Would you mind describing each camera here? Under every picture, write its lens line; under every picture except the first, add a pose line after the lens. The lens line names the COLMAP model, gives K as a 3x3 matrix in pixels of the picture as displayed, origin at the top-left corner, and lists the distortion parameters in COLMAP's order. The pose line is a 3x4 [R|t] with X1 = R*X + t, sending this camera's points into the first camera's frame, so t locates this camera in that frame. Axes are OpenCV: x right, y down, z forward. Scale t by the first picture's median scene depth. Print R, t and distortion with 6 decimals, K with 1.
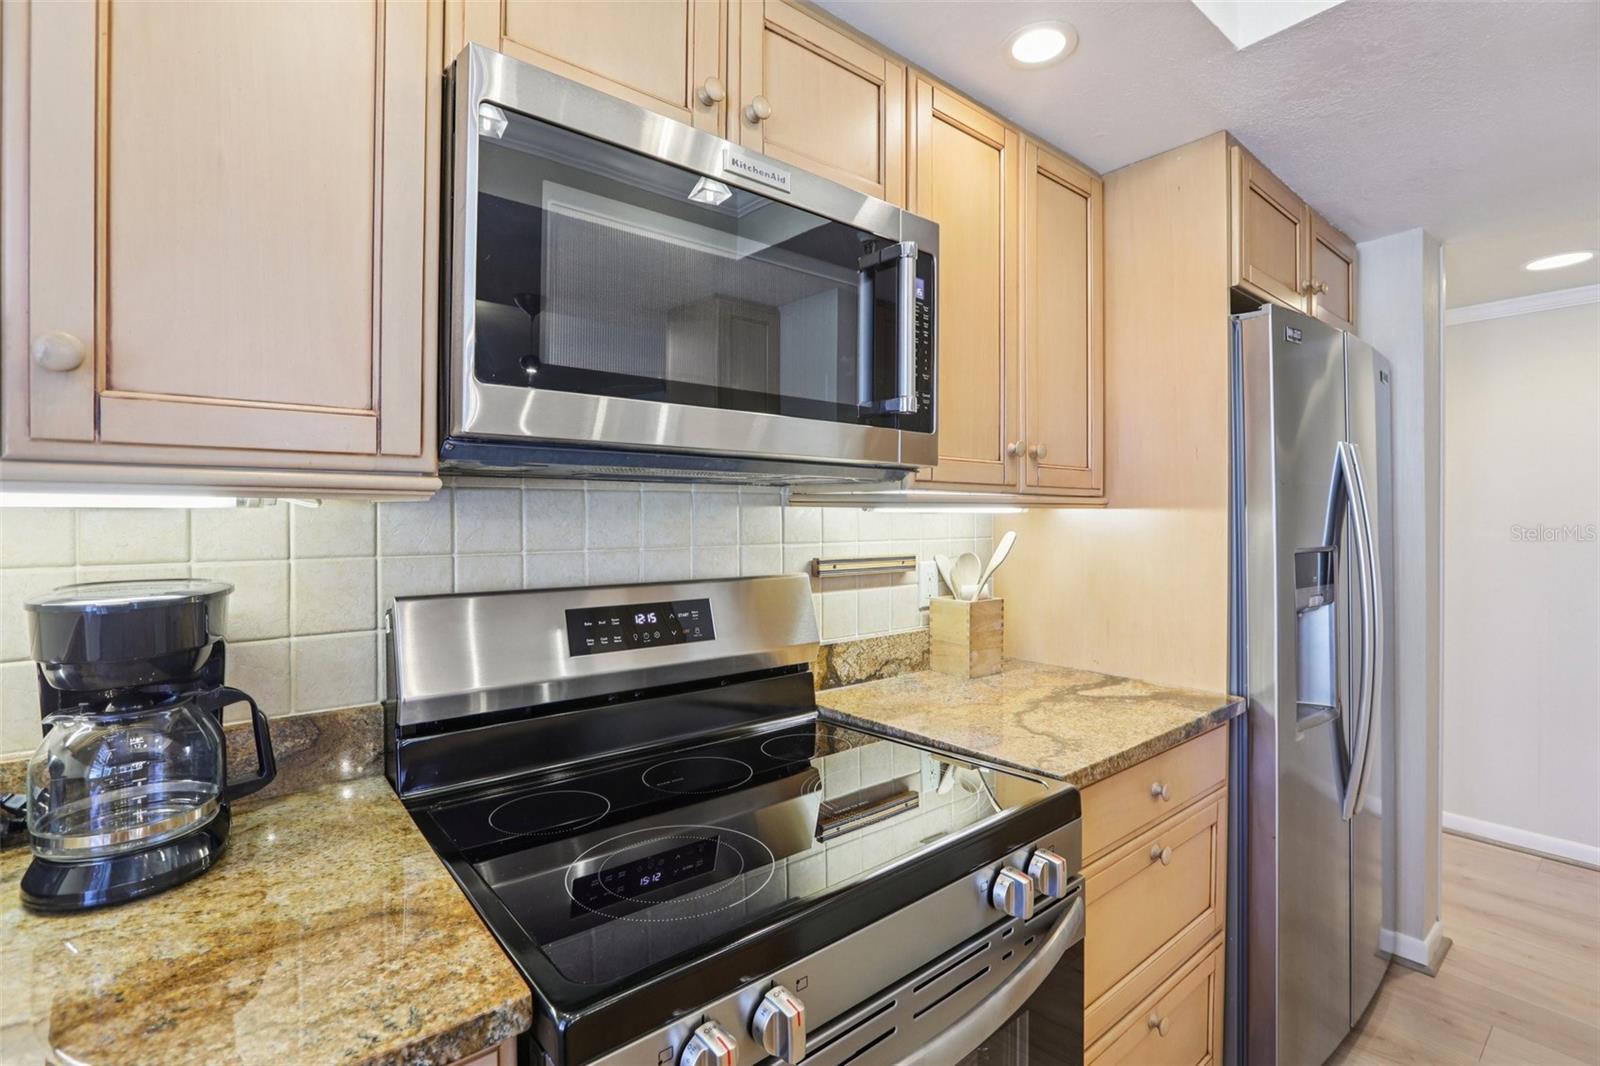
lens RADIAL K [[735.2, 0, 797.1], [0, 735.2, 528.5], [0, 0, 1]] dist [-0.032666, 0.010490]
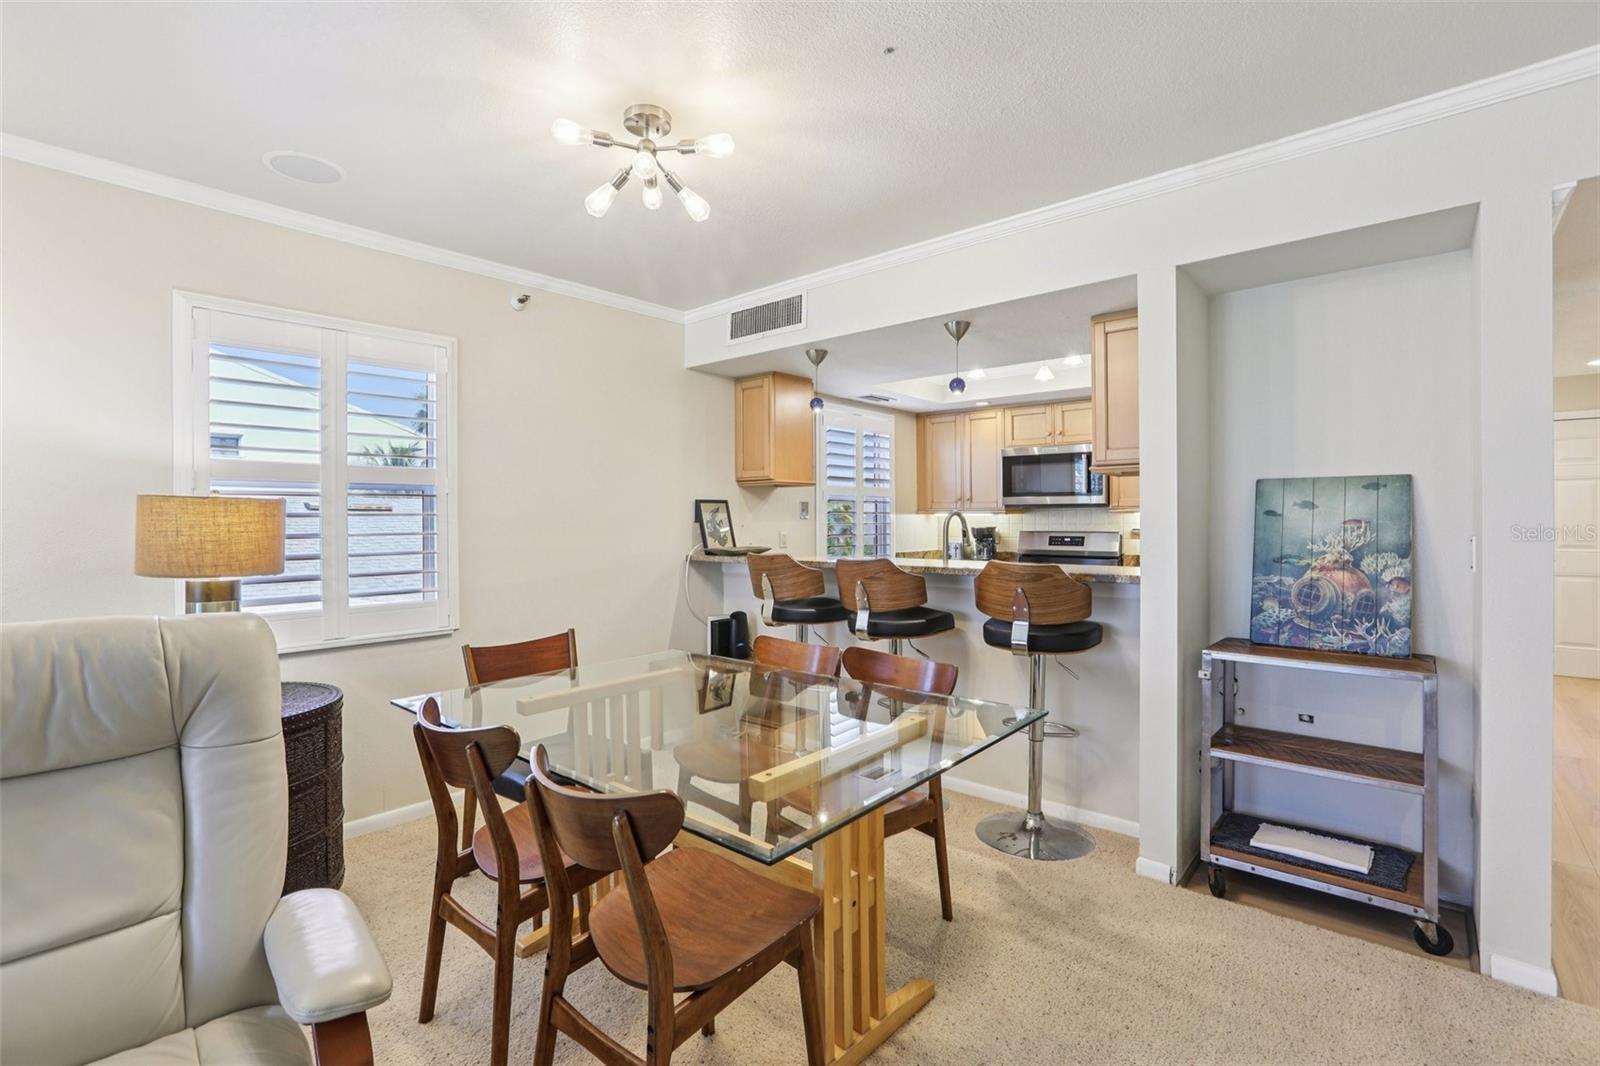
lens RADIAL K [[735.2, 0, 785.3], [0, 735.2, 522.7], [0, 0, 1]] dist [-0.032666, 0.010490]
pose [[0.179947, 0.009231, -0.983633, 4.214734], [-0.004122, 0.999954, 0.008630, -0.009129], [0.983668, 0.002502, 0.179977, -1.603465]]
